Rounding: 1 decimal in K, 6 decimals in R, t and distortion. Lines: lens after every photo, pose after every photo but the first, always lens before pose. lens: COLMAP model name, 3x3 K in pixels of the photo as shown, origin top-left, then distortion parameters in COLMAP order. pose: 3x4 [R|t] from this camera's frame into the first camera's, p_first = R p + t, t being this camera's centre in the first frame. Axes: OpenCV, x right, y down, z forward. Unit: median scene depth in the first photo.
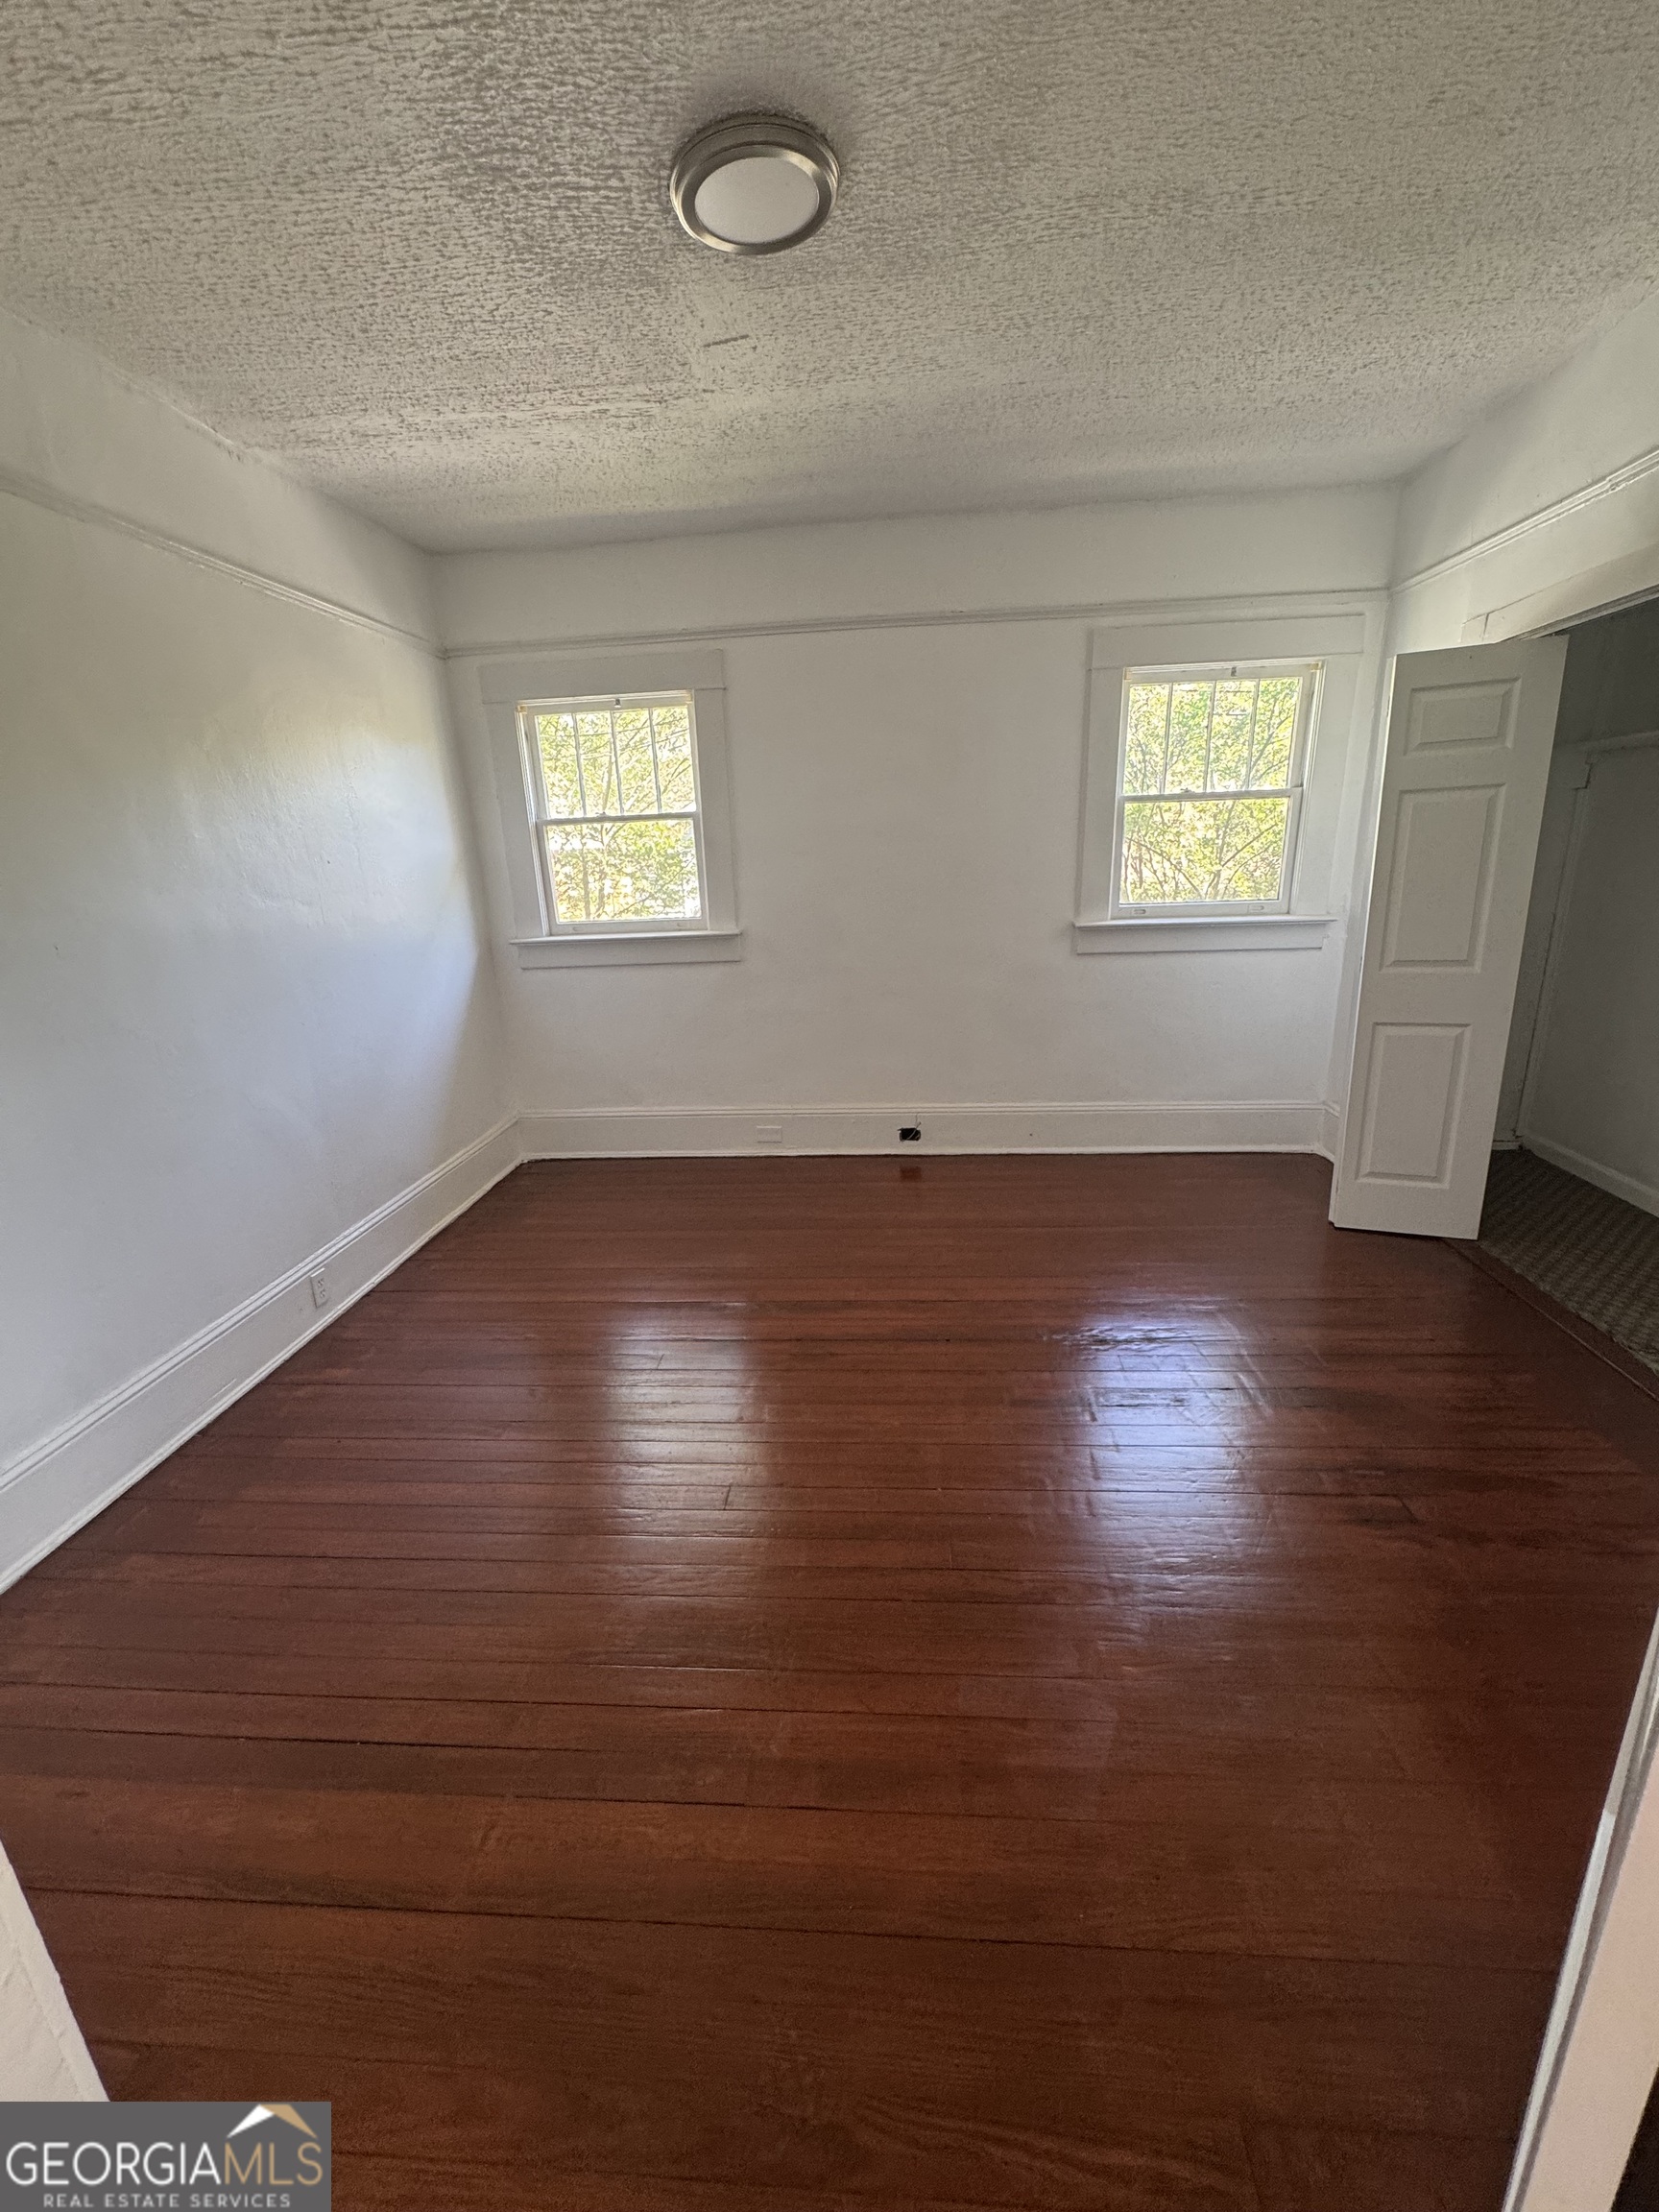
lens RADIAL K [[886.1, 0, 839.4], [0, 886.1, 1096.3], [0, 0, 1]] dist [0.002228, 0.000380]
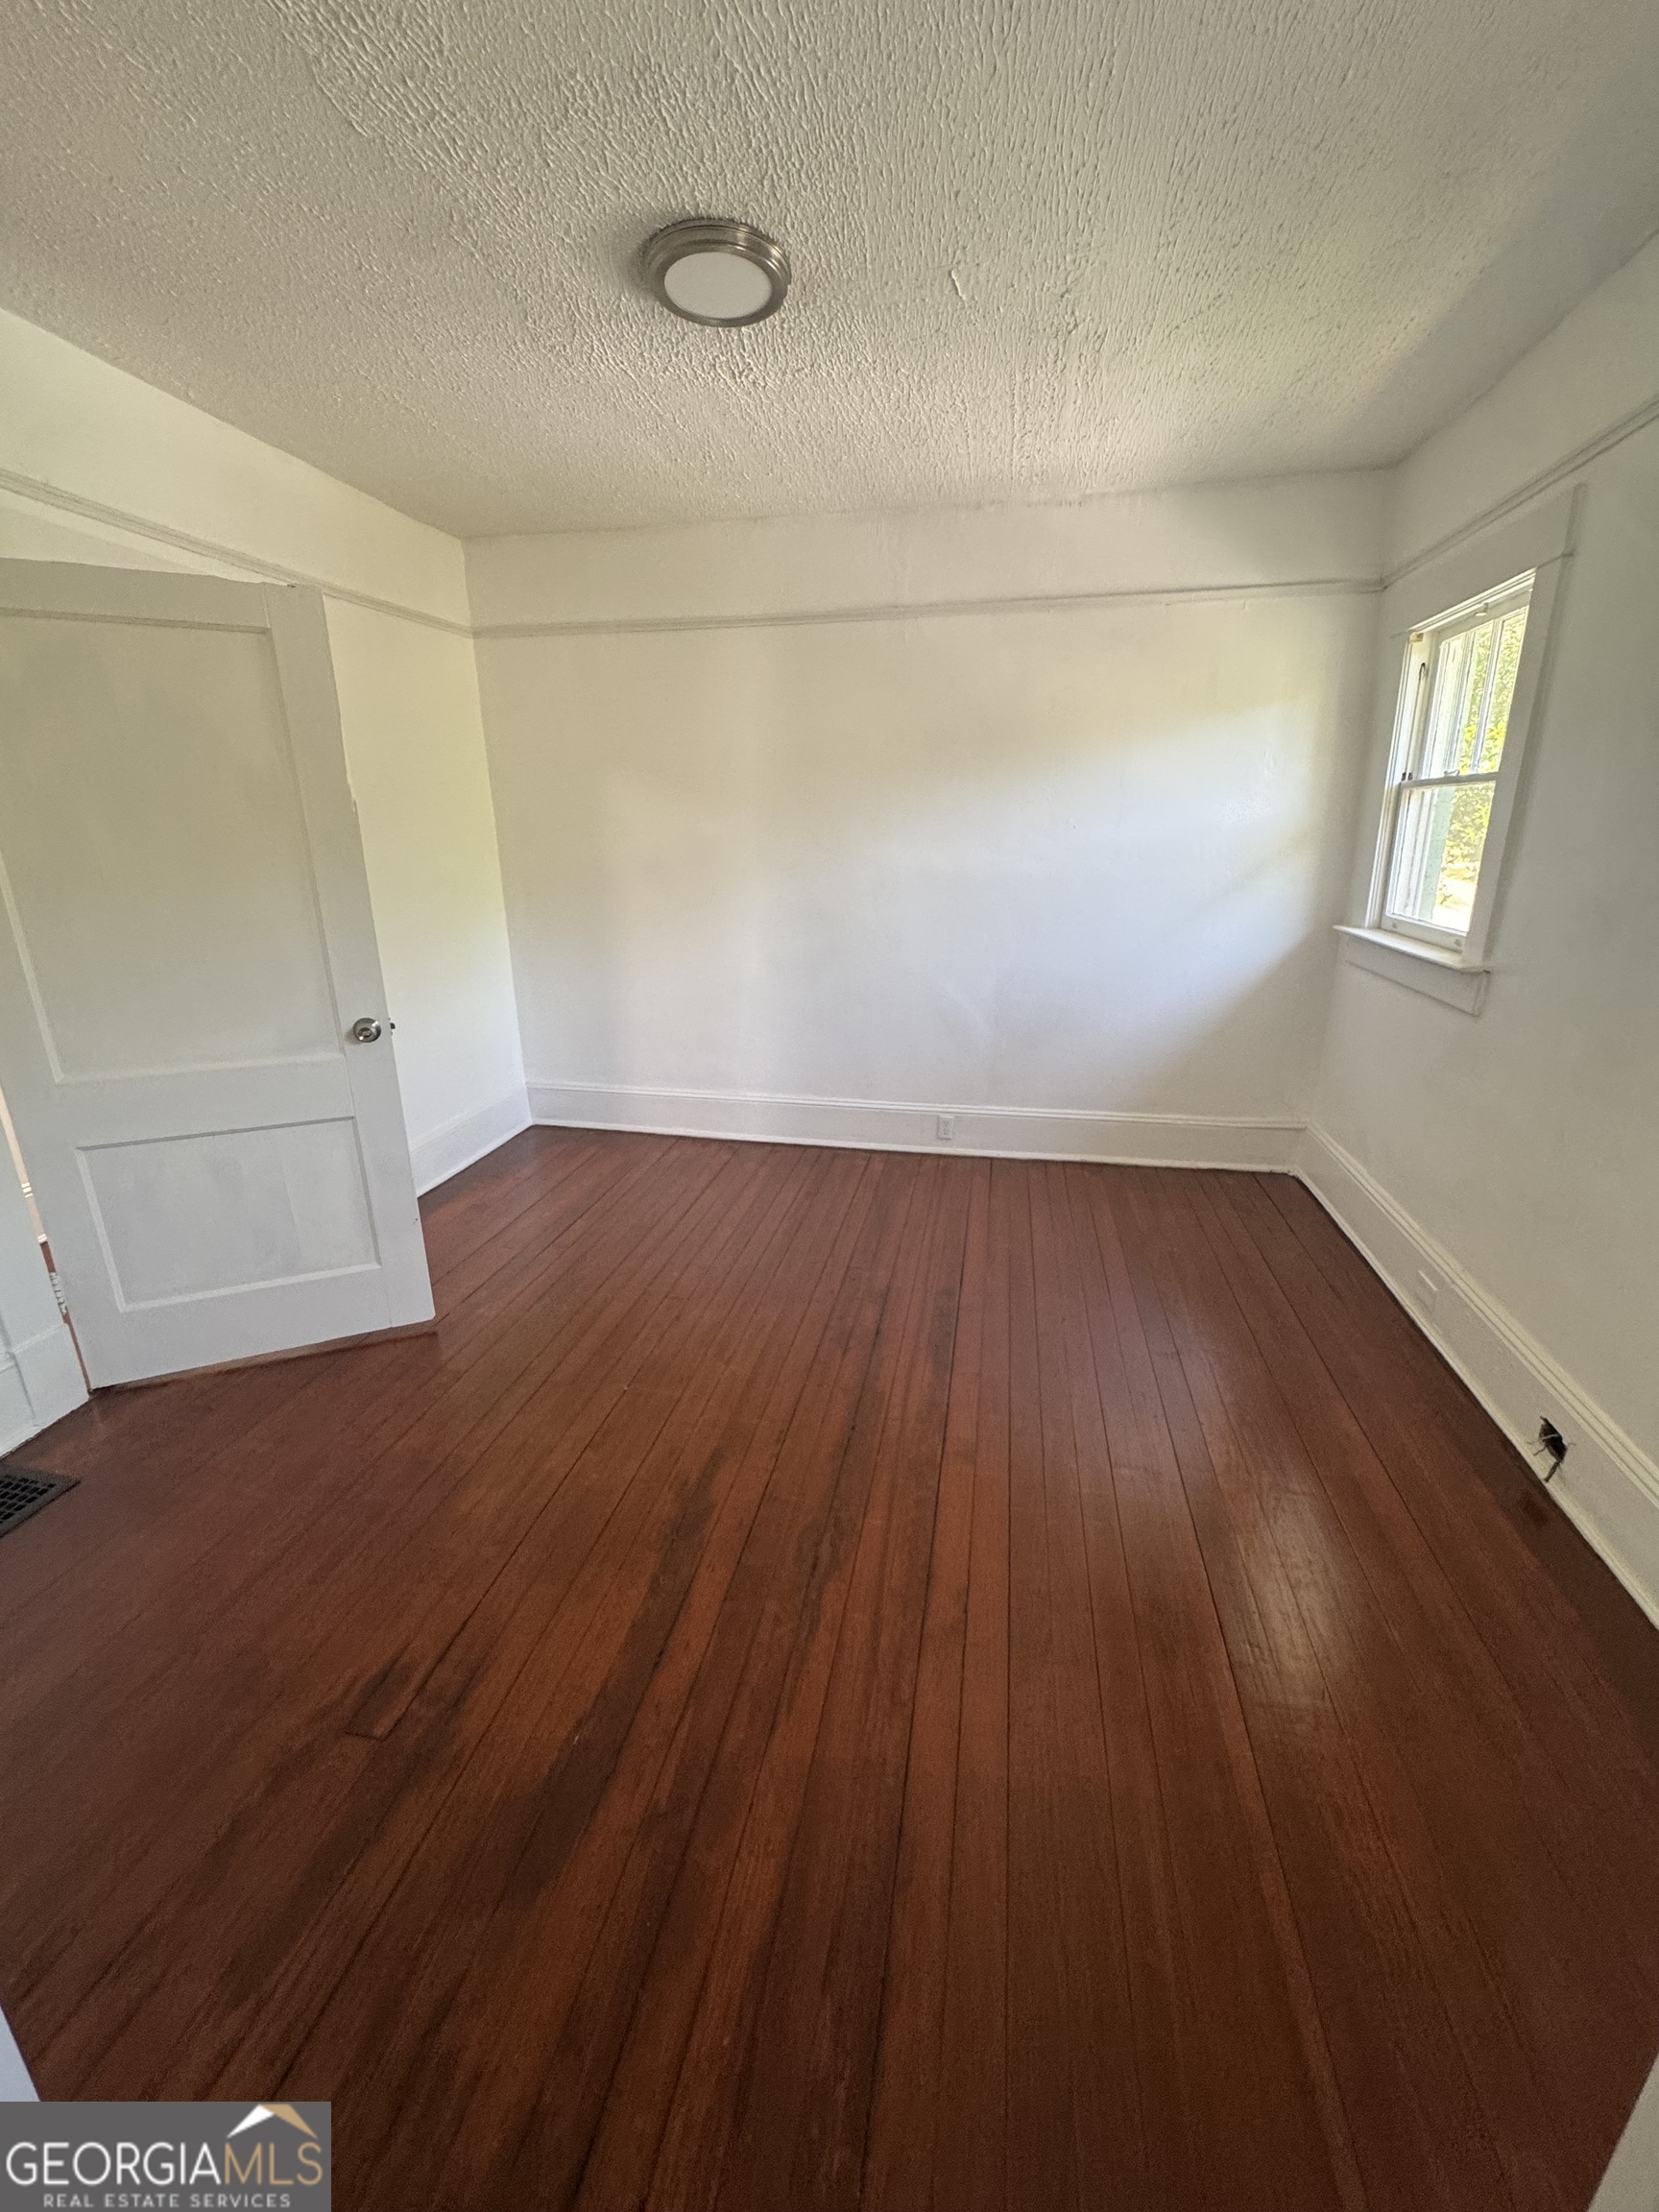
lens RADIAL K [[886.1, 0, 839.4], [0, 886.1, 1106.5], [0, 0, 1]] dist [0.002228, 0.000380]
pose [[-0.108132, 0.348861, -0.930915, 0.738353], [-0.261148, 0.893552, 0.365193, -0.286143], [0.959223, 0.282596, -0.005517, 0.814956]]
